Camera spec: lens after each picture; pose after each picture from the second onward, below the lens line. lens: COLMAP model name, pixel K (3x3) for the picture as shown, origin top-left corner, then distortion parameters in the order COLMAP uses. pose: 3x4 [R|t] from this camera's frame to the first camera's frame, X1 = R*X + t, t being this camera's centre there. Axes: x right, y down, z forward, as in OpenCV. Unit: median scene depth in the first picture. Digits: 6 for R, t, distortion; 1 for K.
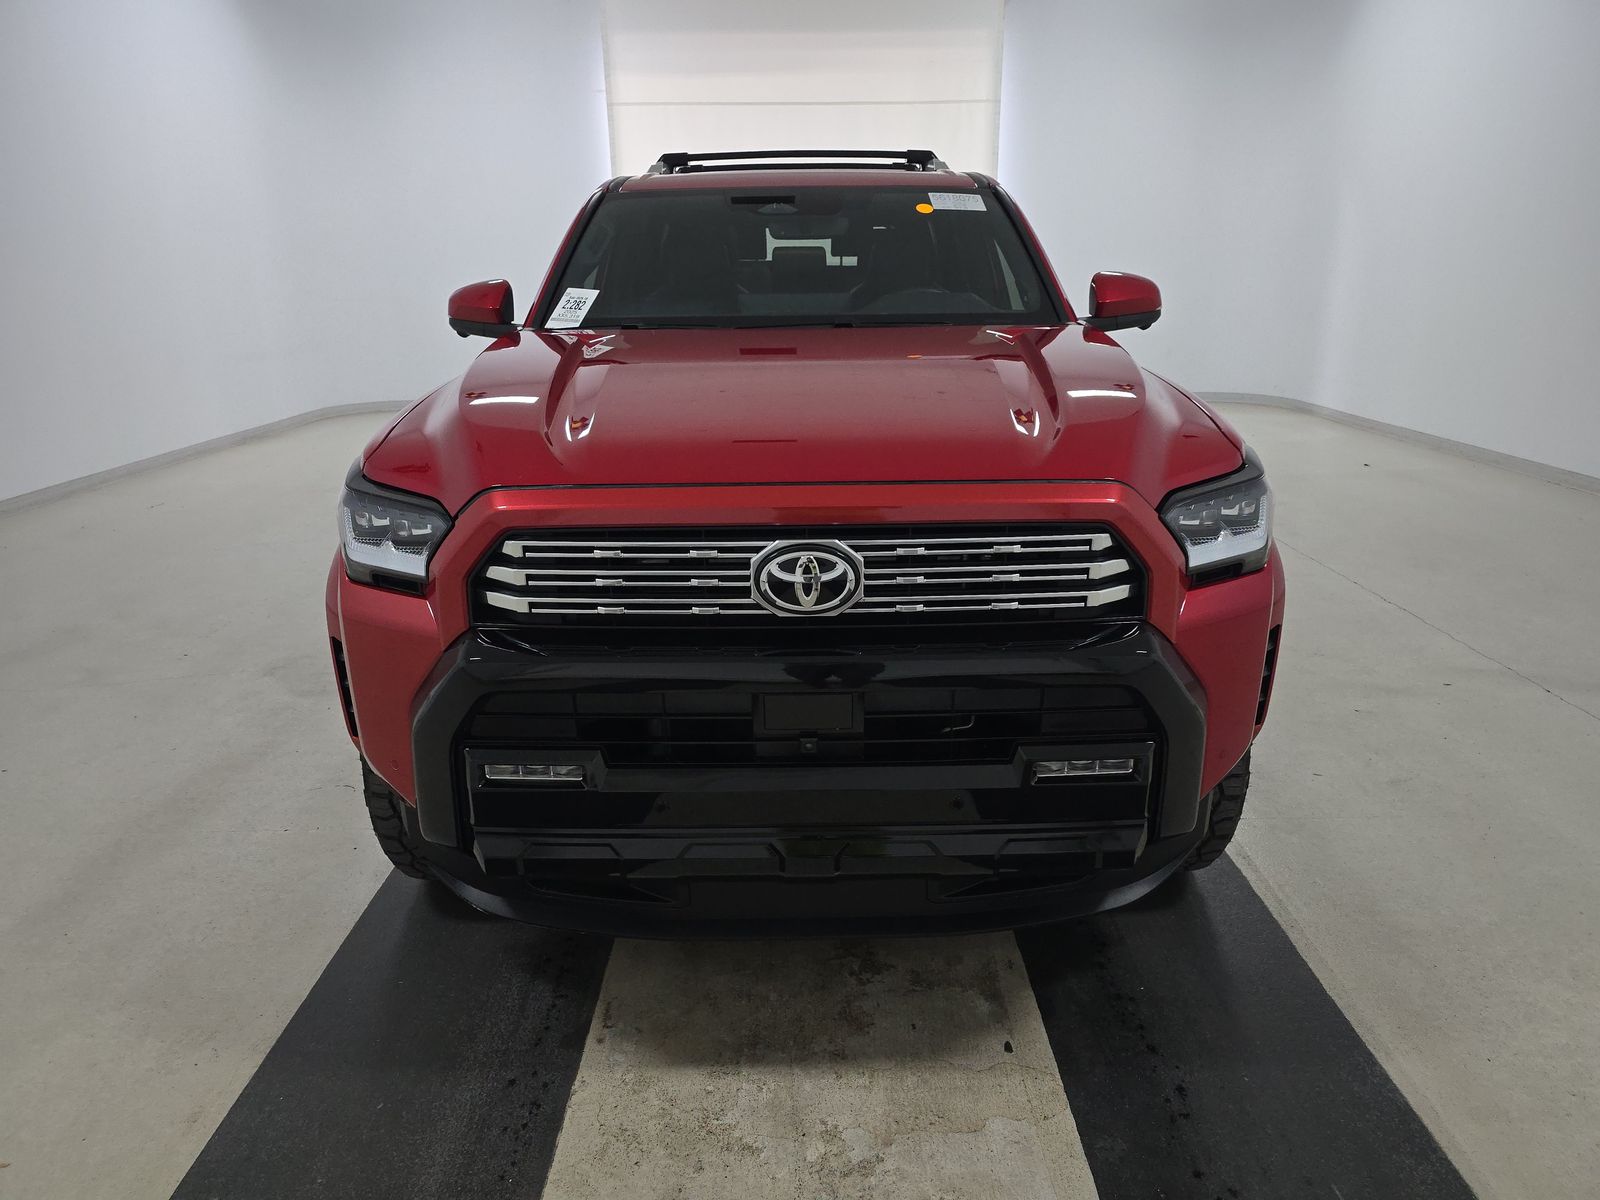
lens RADIAL K [[1099.1, 0, 800.0], [0, 1099.1, 600.0], [0, 0, 1]] dist [0.008533, 0.004555]
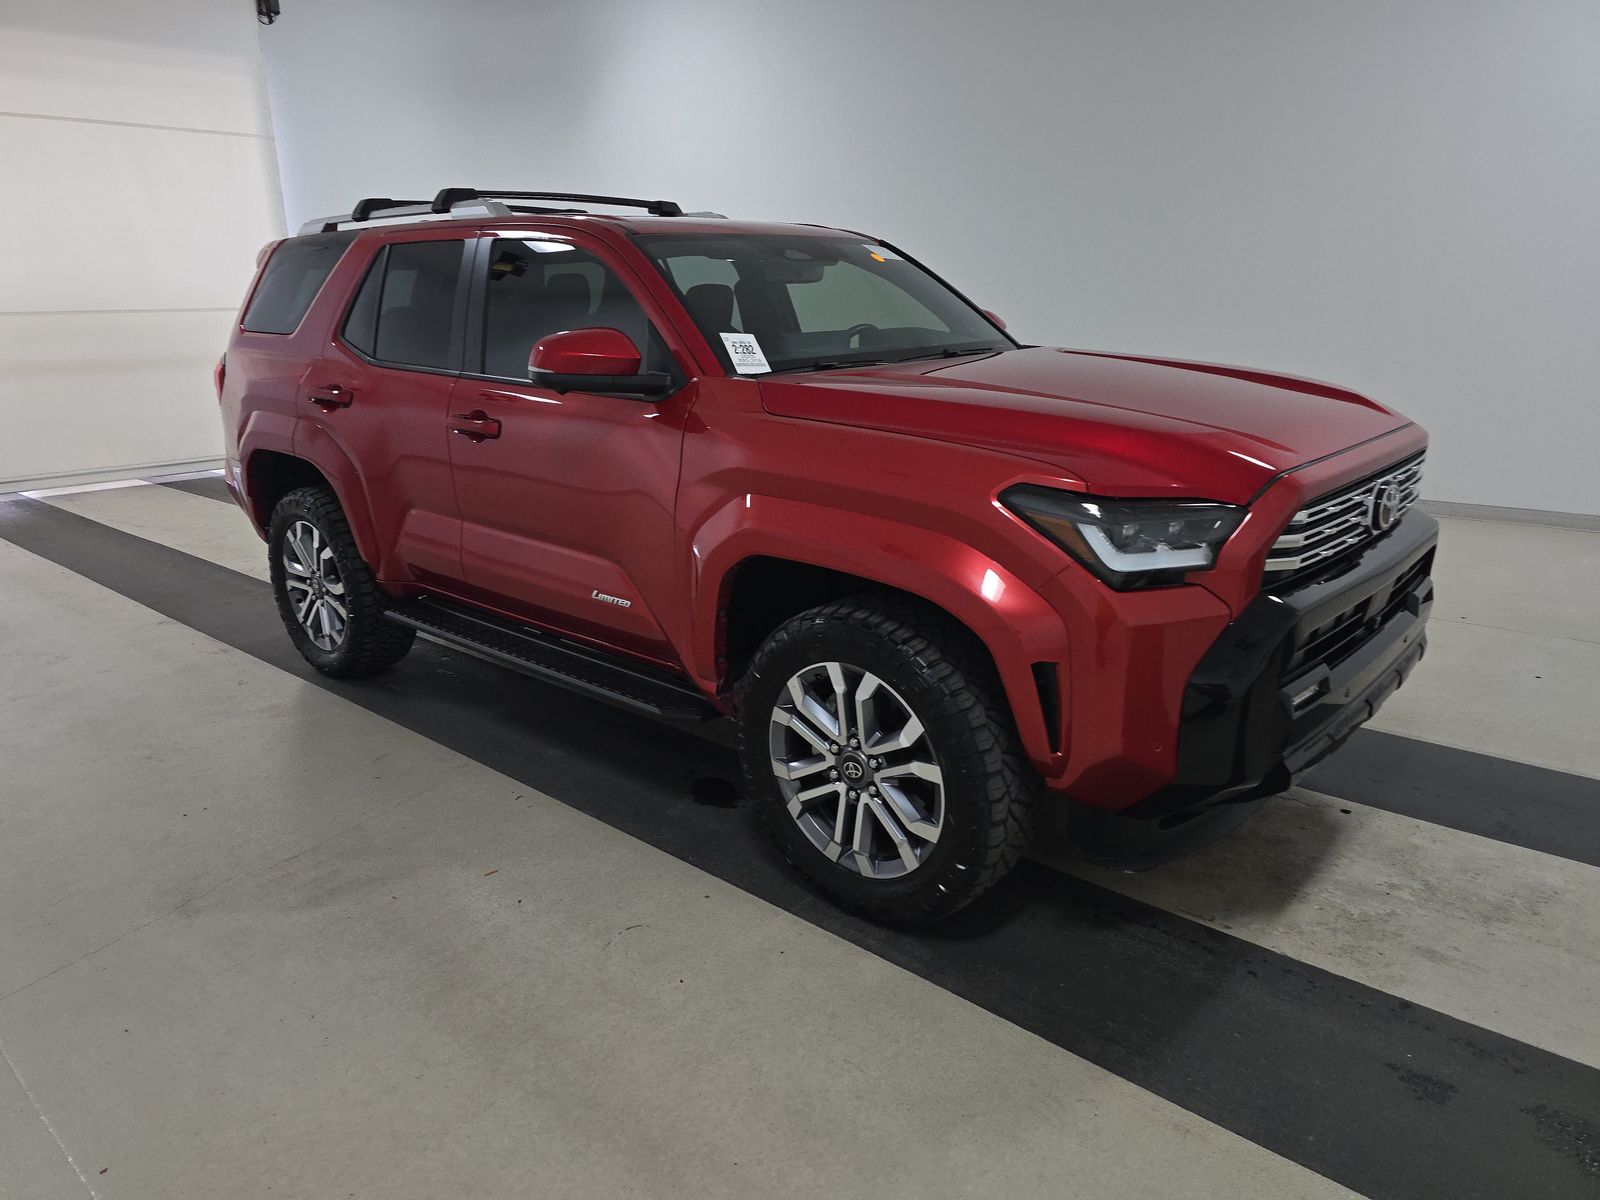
lens RADIAL K [[1106.9, 0, 800.0], [0, 1106.9, 600.0], [0, 0, 1]] dist [0.008916, -0.001296]
pose [[0.664540, -0.208728, 0.717509, -1.217648], [0.237434, 0.969416, 0.062105, -0.132175], [-0.708528, 0.129090, 0.693775, 0.404176]]
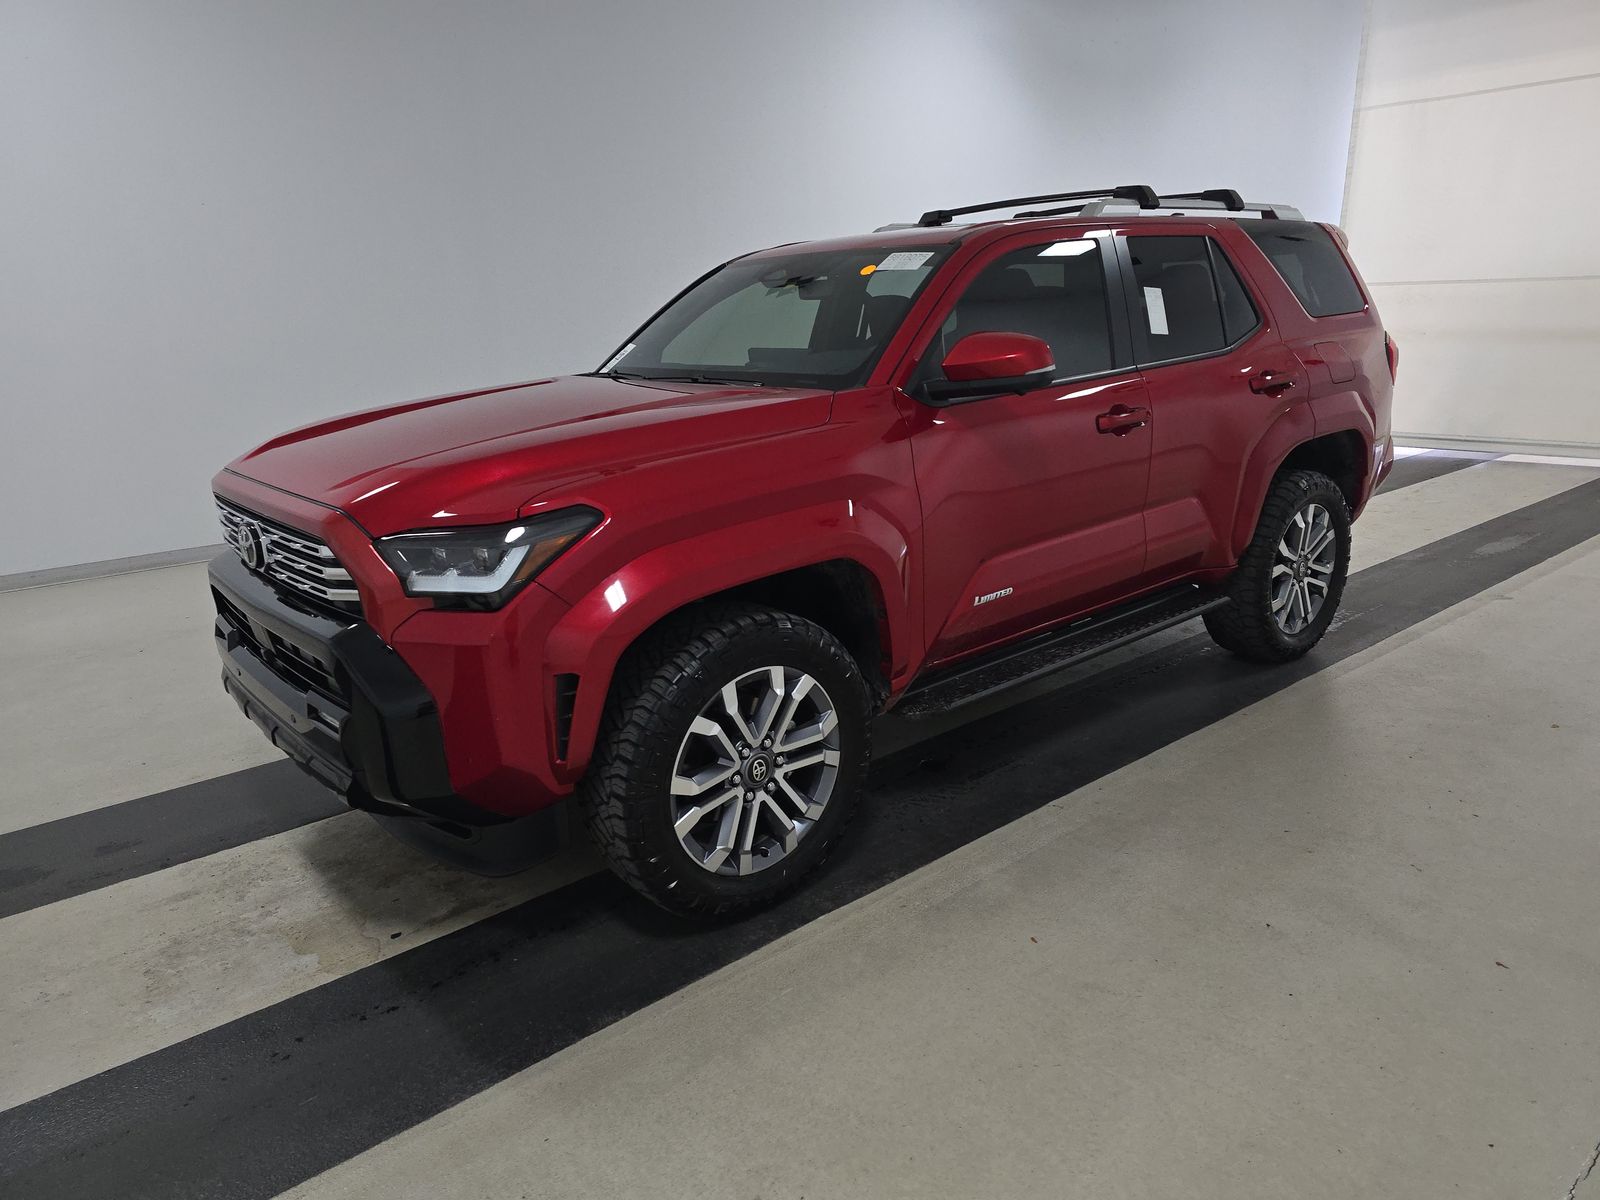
lens RADIAL K [[1099.1, 0, 800.0], [0, 1099.1, 600.0], [0, 0, 1]] dist [0.008533, 0.004555]
pose [[0.629949, 0.180531, -0.755363, 1.299007], [-0.189110, 0.978990, 0.076265, -0.162421], [0.753260, 0.094804, 0.650854, 0.431387]]
